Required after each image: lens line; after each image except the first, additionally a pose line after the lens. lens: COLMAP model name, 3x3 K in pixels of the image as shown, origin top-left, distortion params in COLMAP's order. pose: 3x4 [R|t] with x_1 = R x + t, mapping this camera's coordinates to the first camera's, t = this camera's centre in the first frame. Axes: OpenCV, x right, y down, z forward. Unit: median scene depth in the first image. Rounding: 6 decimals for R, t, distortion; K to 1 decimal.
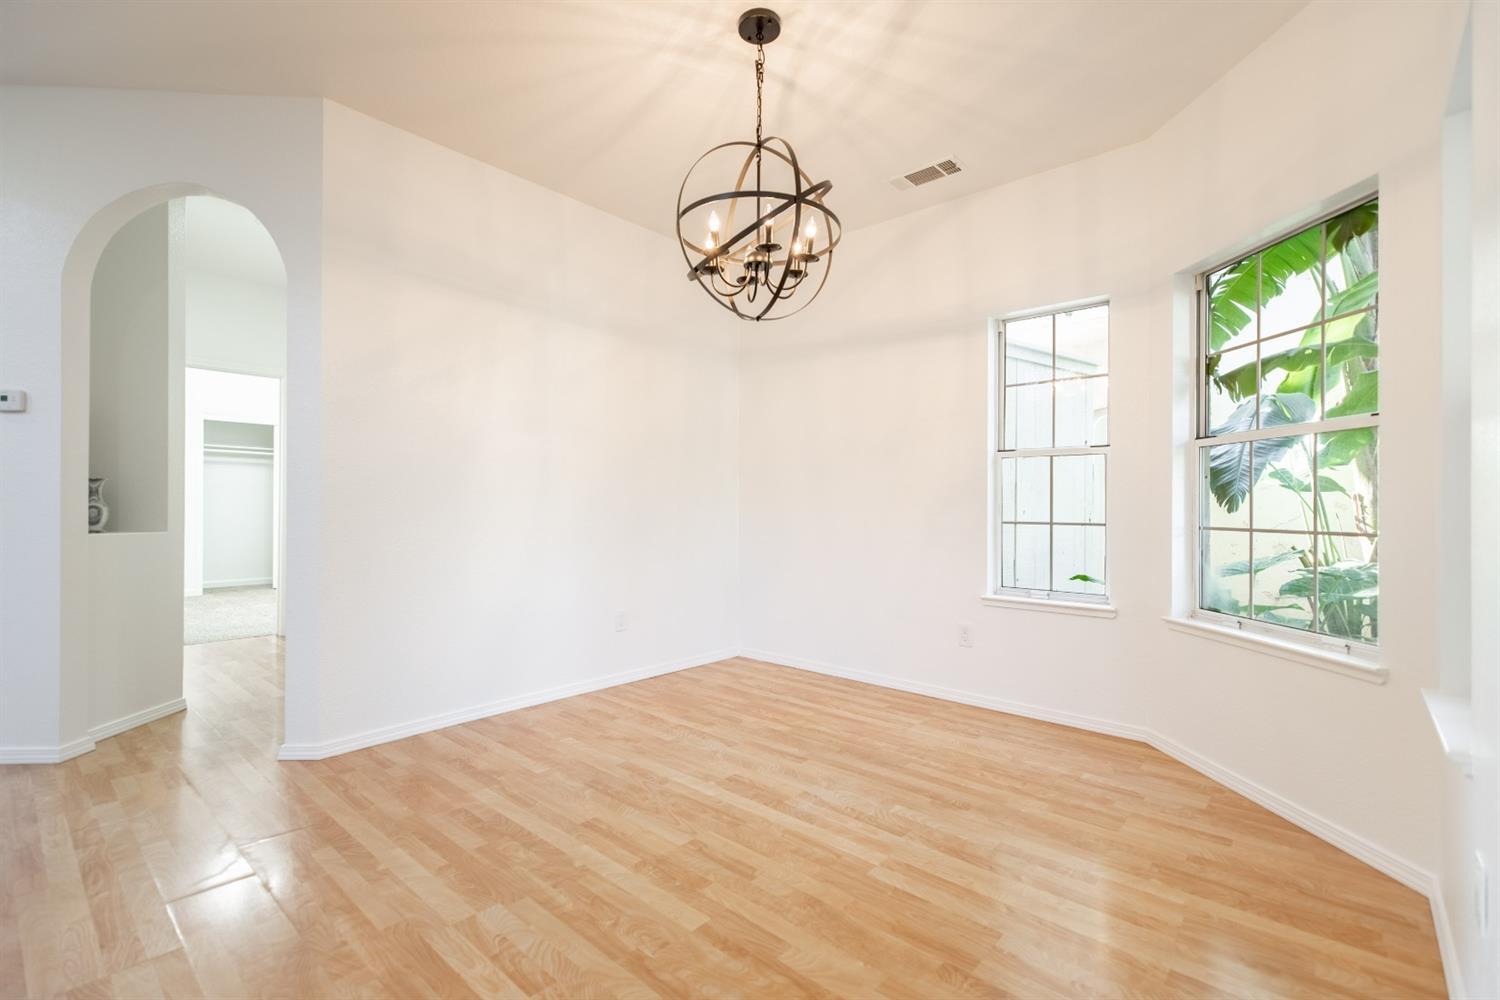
lens RADIAL K [[673.8, 0, 745.4], [0, 673.8, 500.7], [0, 0, 1]] dist [0.008779, -0.001236]
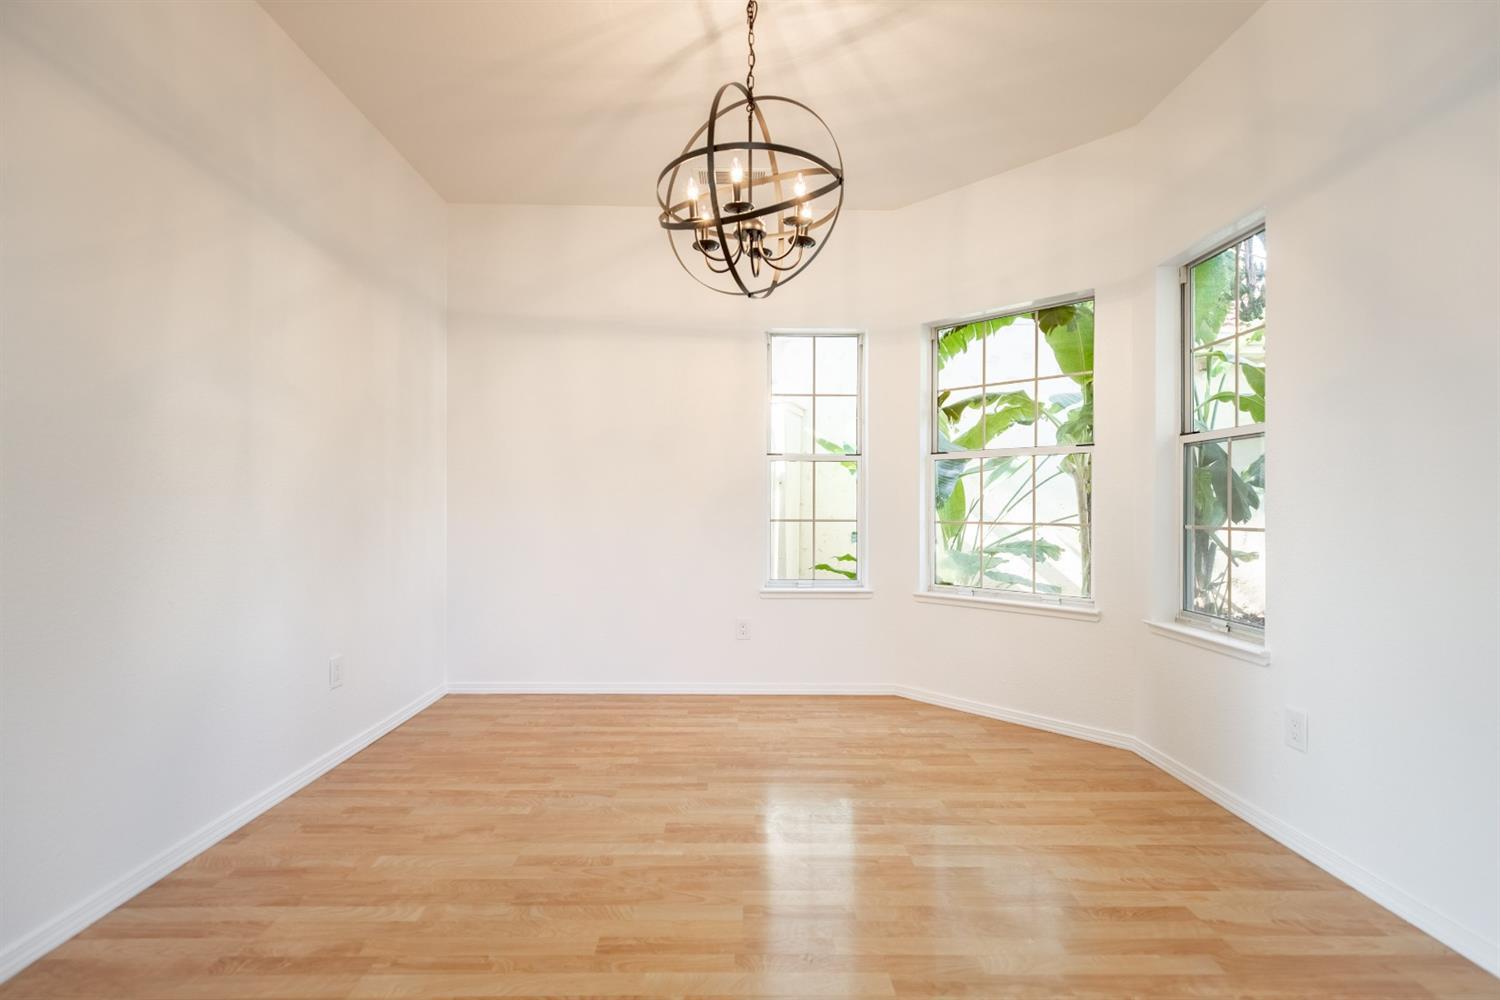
lens RADIAL K [[673.8, 0, 748.2], [0, 673.8, 503.1], [0, 0, 1]] dist [0.008779, -0.001236]
pose [[0.737205, -0.000854, 0.675668, -0.471107], [-0.004533, 0.999970, 0.006209, -0.003272], [-0.675654, -0.007640, 0.737180, 0.282091]]
